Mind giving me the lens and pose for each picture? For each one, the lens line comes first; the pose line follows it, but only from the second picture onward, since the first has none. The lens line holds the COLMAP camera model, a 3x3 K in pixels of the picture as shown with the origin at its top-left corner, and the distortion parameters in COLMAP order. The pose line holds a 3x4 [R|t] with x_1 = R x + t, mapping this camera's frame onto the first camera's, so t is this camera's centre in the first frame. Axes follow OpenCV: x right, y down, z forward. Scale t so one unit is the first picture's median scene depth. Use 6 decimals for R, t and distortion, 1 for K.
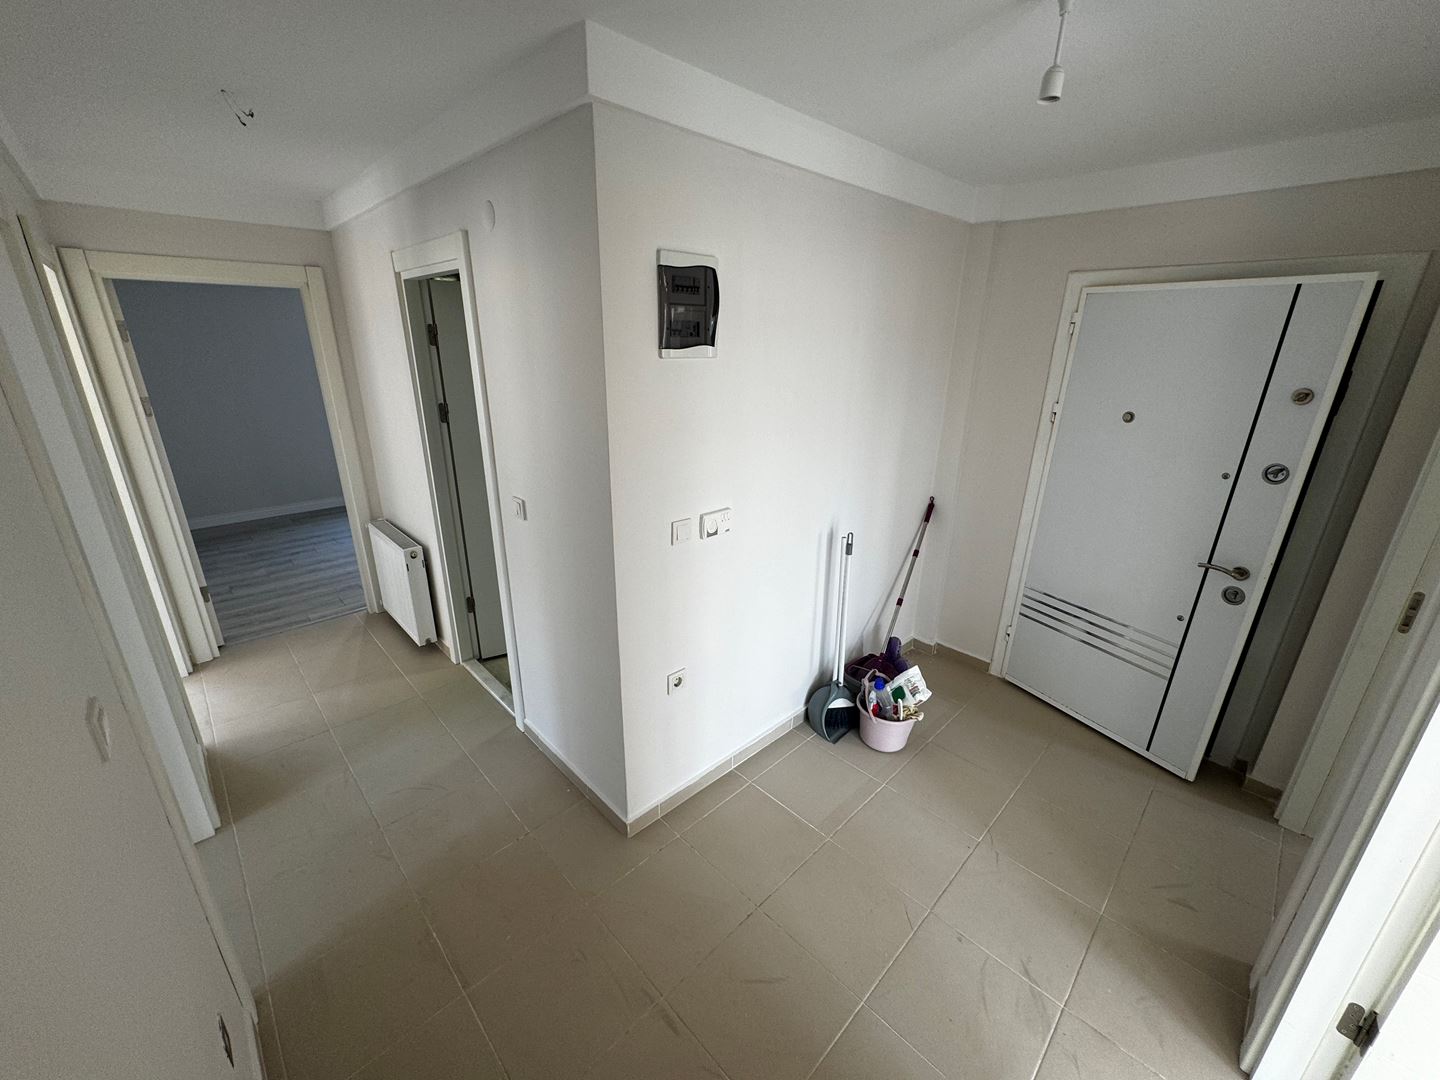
lens RADIAL K [[572.6, 0, 718.9], [0, 572.6, 539.7], [0, 0, 1]] dist [-0.001860, 0.000270]
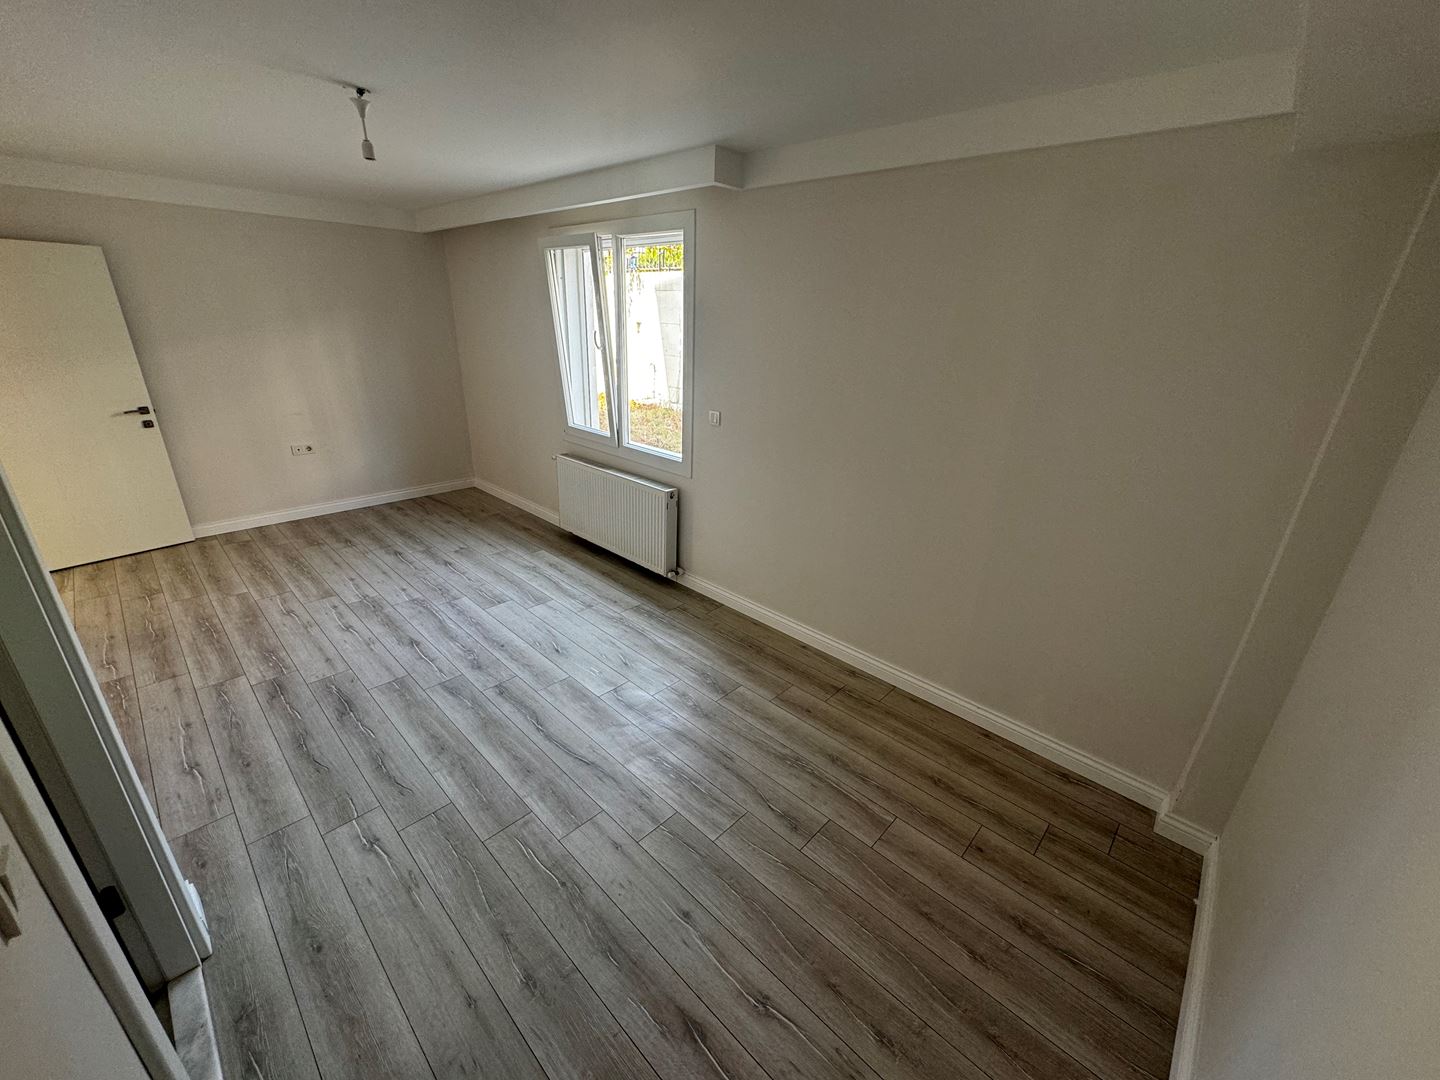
lens RADIAL K [[572.6, 0, 717.6], [0, 572.6, 541.1], [0, 0, 1]] dist [-0.001860, 0.000270]
pose [[0.038047, 0.356853, -0.933385, 0.129176], [-0.358535, 0.876743, 0.320583, -0.473267], [0.932741, 0.322454, 0.161302, 1.383752]]
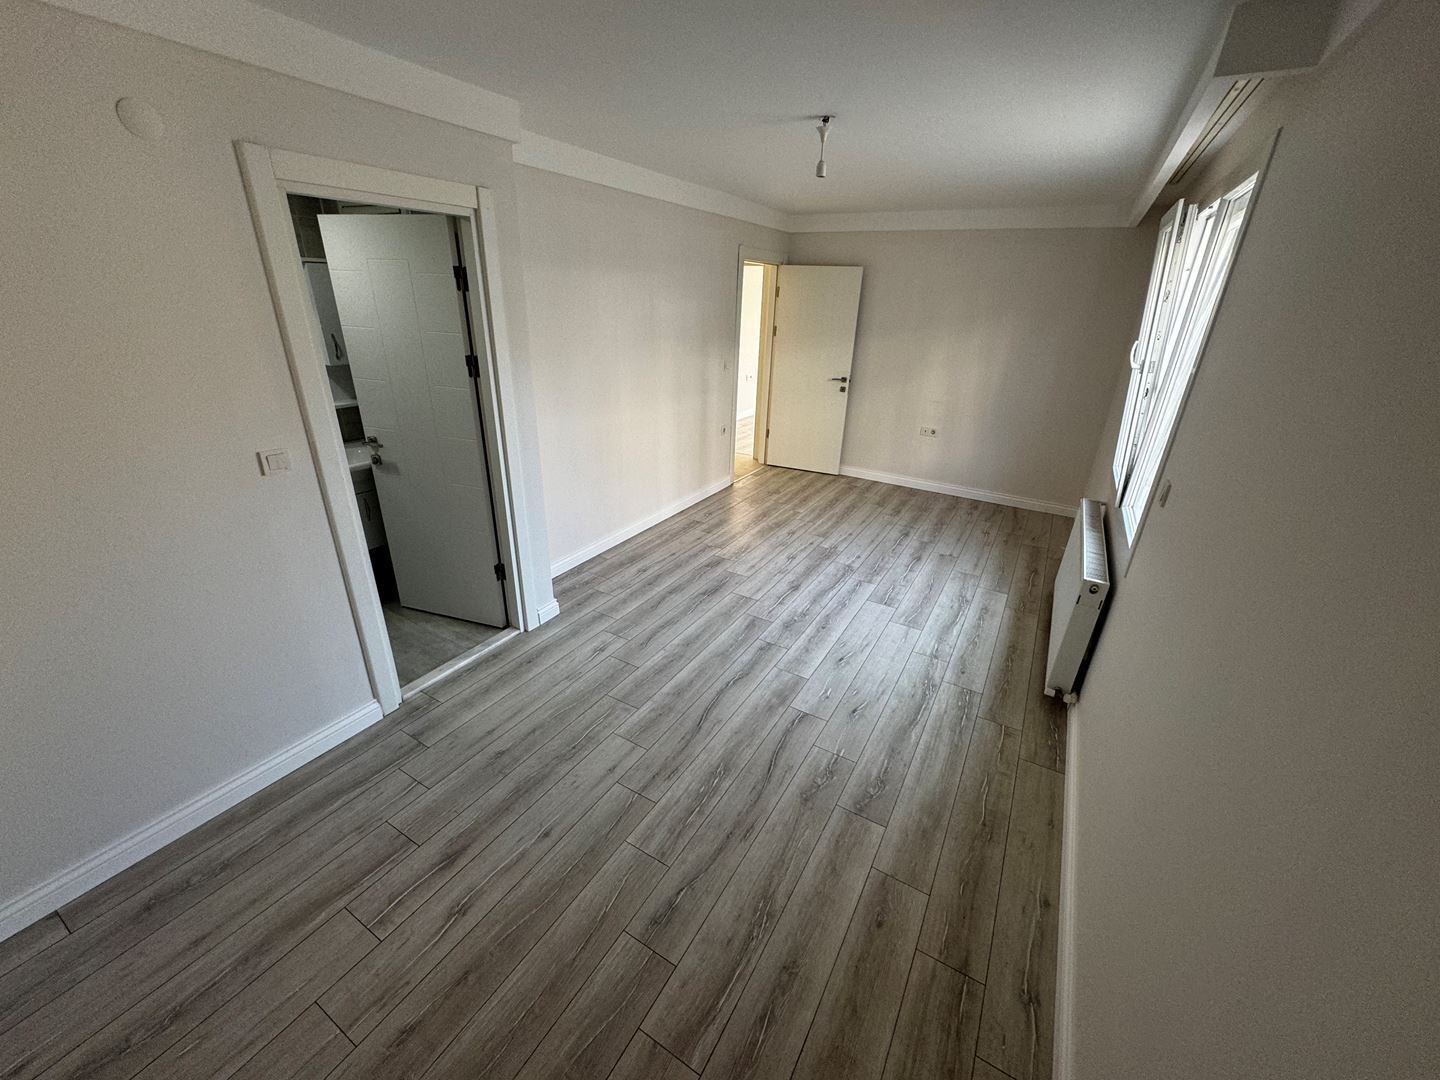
lens RADIAL K [[572.6, 0, 721.4], [0, 572.6, 540.7], [0, 0, 1]] dist [-0.001860, 0.000270]
pose [[-0.962817, 0.061933, -0.262960, -0.149162], [-0.133754, 0.736412, 0.663180, -0.581121], [0.234720, 0.673693, -0.700746, 1.671140]]
